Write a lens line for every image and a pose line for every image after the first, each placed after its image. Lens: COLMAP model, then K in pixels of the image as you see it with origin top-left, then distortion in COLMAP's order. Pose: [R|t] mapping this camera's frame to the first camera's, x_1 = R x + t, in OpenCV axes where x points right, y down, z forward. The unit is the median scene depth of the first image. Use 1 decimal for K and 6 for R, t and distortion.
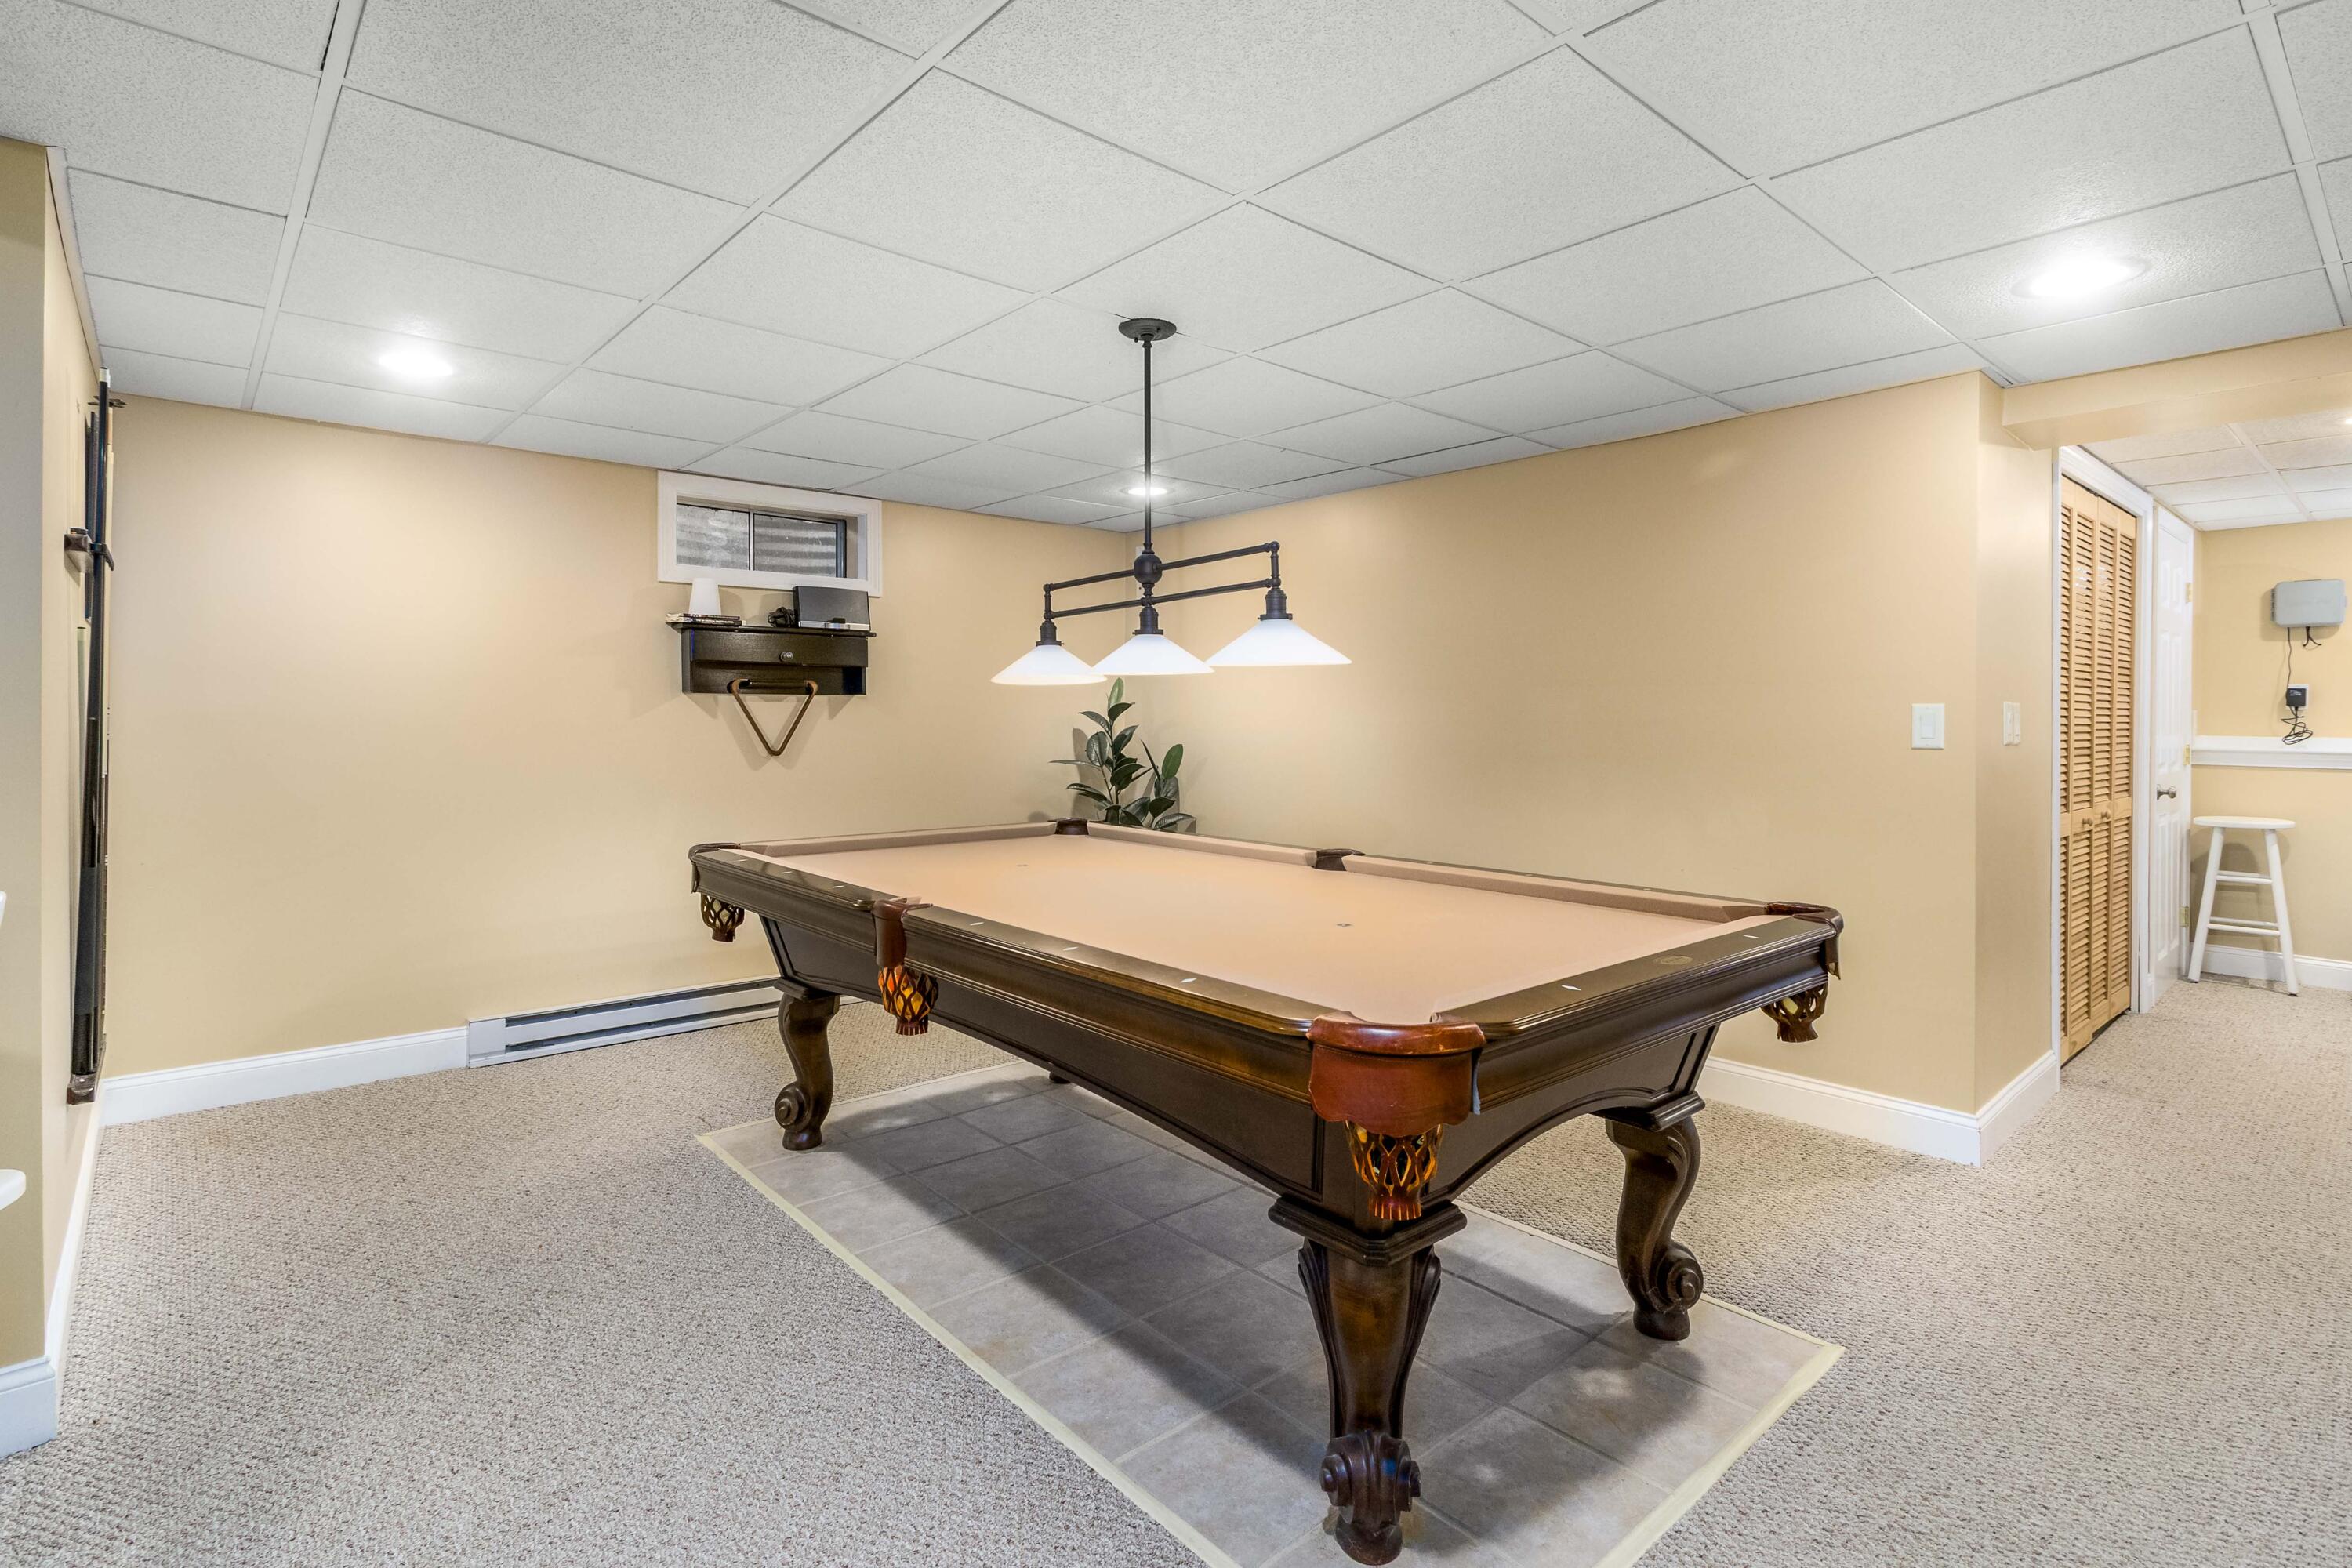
lens RADIAL K [[1117.9, 0, 1165.0], [0, 1117.9, 749.3], [0, 0, 1]] dist [0.014414, -0.000196]
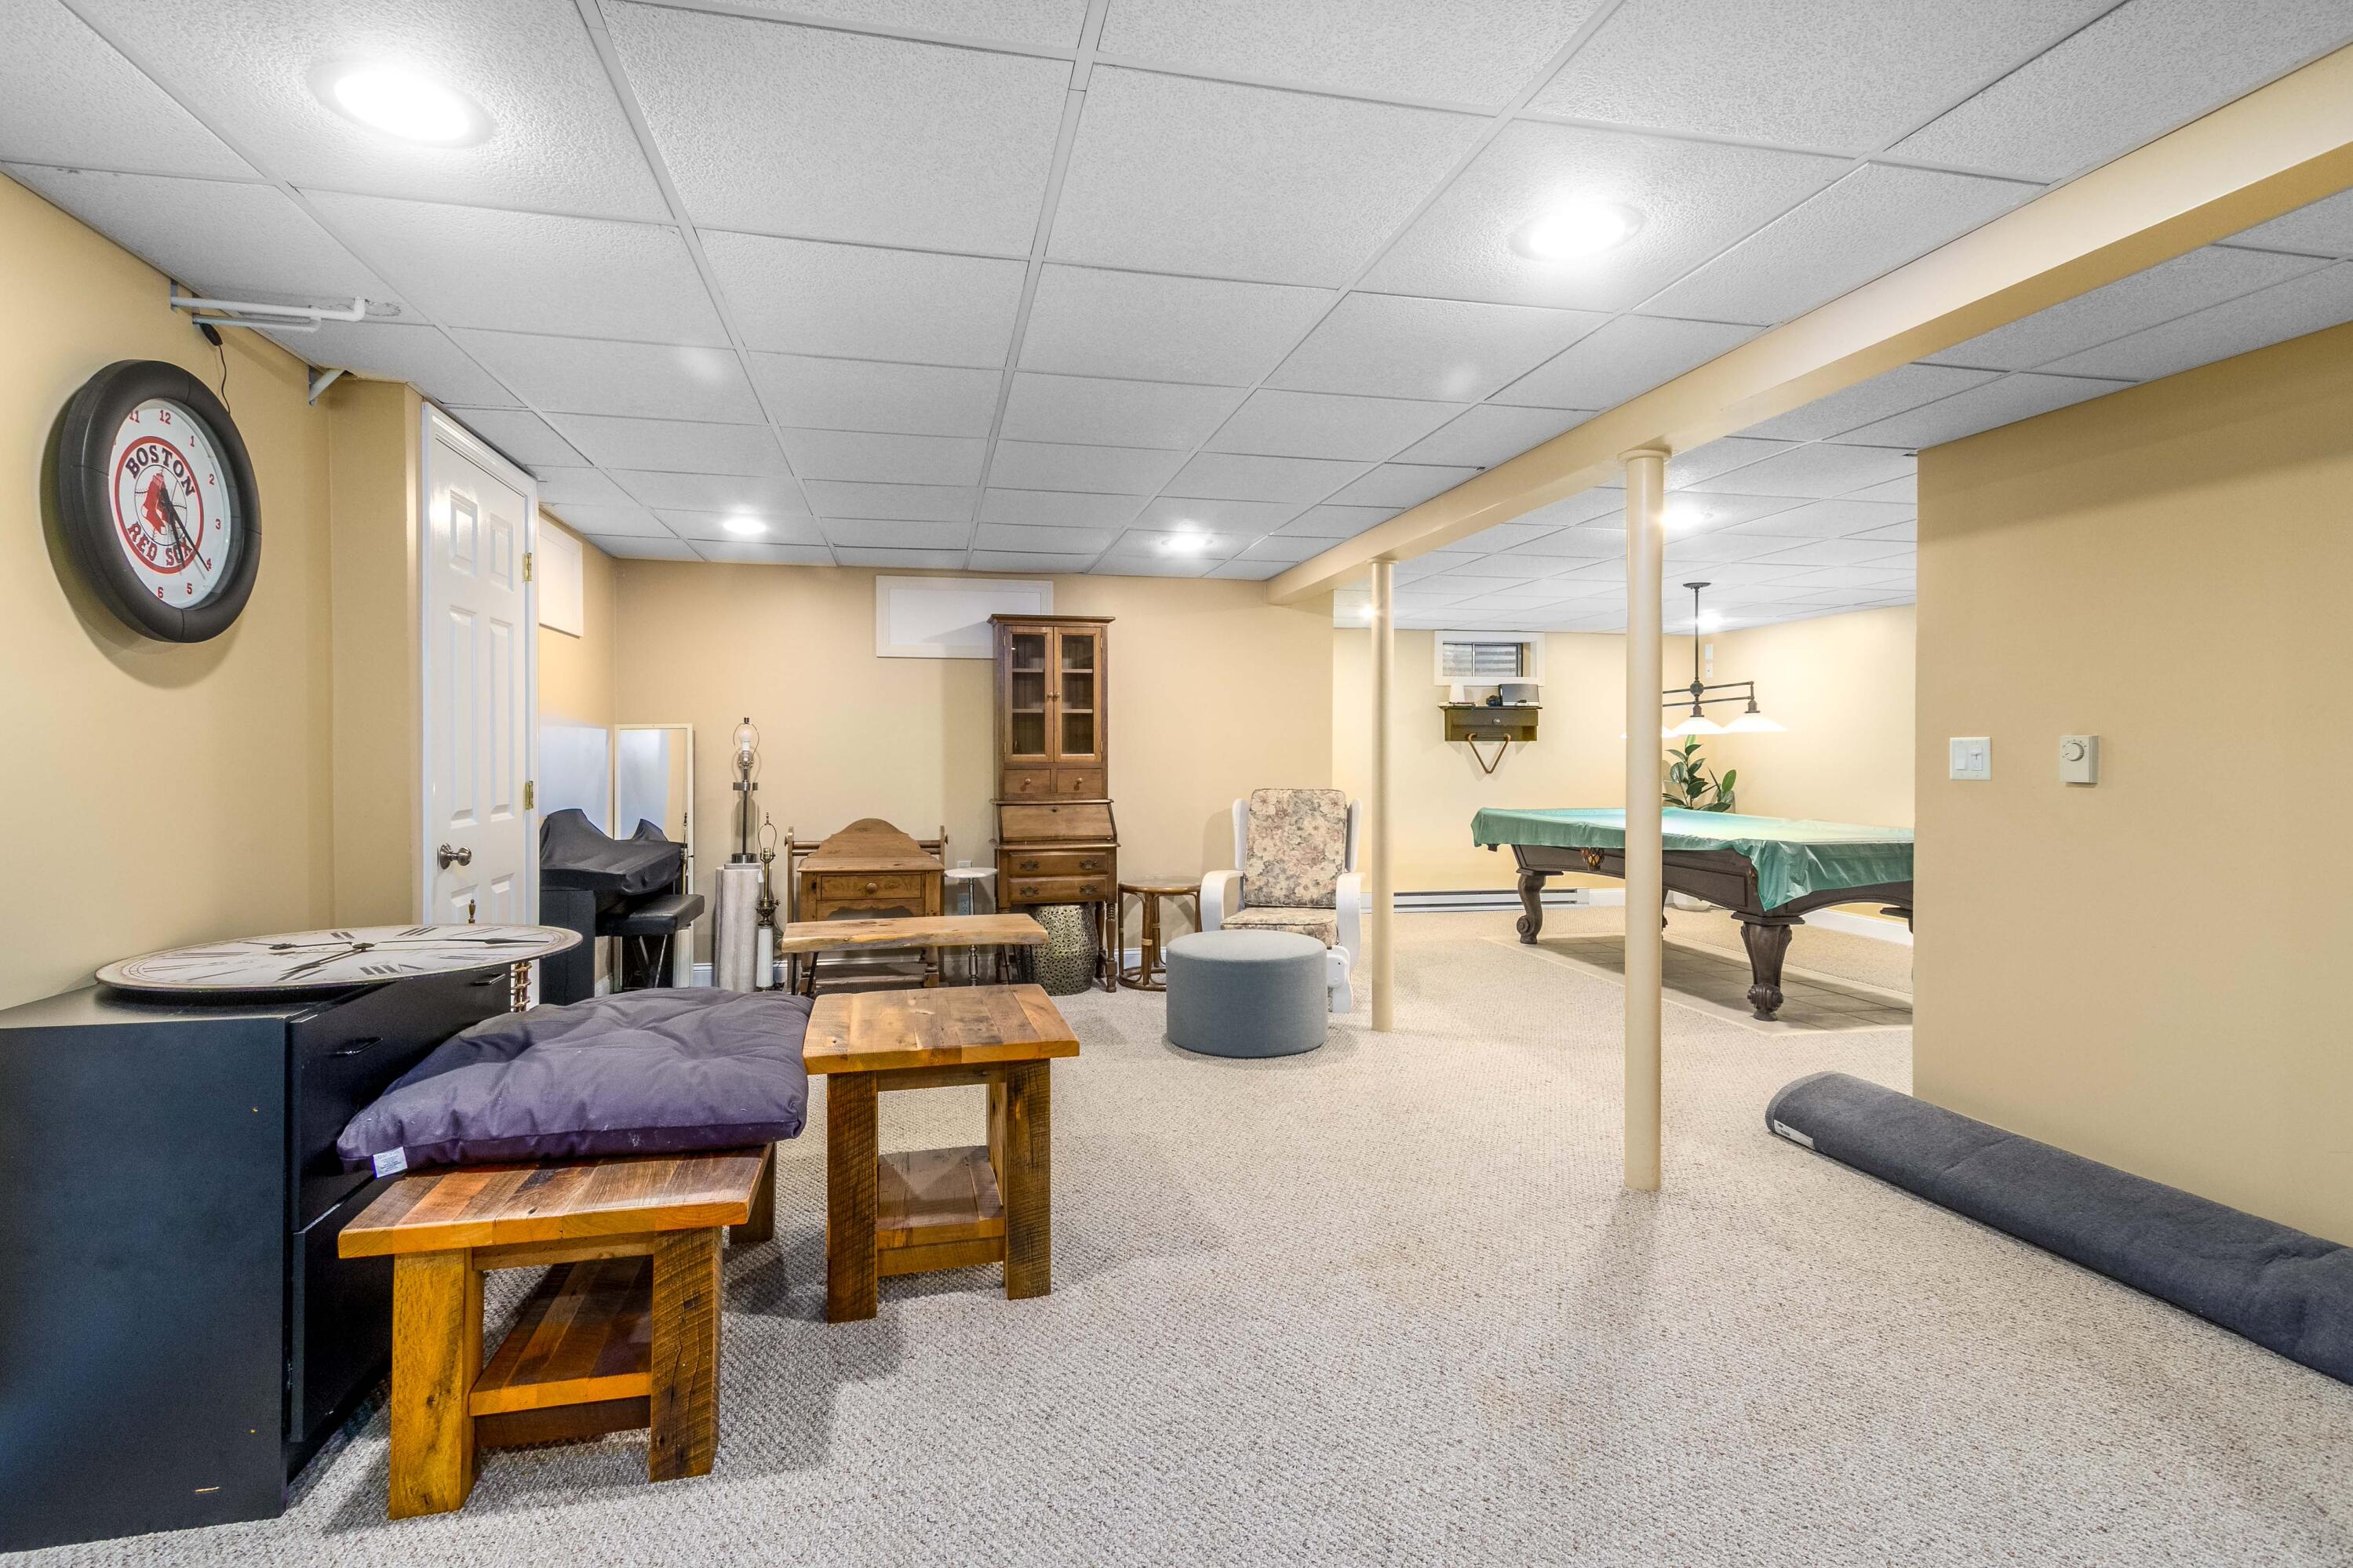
lens RADIAL K [[1118.2, 0, 1165.5], [0, 1118.2, 749.3], [0, 0, 1]] dist [0.014414, -0.000196]
pose [[0.877817, -0.003054, -0.478987, 0.077443], [-0.012112, 0.999518, -0.028571, 0.024780], [0.478844, 0.030882, 0.877357, -0.911606]]
